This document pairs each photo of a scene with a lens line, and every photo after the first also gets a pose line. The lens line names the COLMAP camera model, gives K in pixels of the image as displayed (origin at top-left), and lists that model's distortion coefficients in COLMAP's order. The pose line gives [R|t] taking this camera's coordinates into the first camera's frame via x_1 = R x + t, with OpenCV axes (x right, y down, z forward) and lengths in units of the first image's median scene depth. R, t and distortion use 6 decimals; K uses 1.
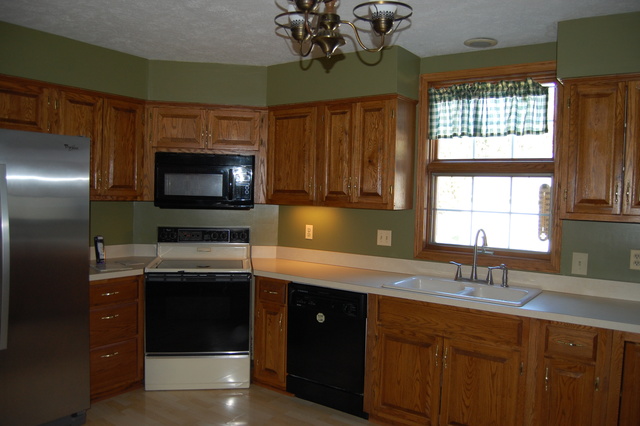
lens RADIAL K [[505.9, 0, 320.0], [0, 505.9, 213.0], [0, 0, 1]] dist [-0.077243, 0.010207]
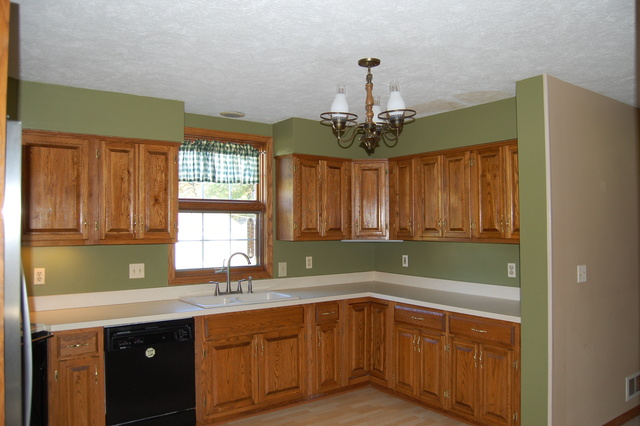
lens RADIAL K [[505.9, 0, 320.0], [0, 505.9, 213.0], [0, 0, 1]] dist [-0.077243, 0.010207]
pose [[0.321680, -0.004663, 0.946837, -0.777393], [0.055499, 0.998361, -0.013938, -0.037989], [-0.945221, 0.057032, 0.321412, 0.308441]]
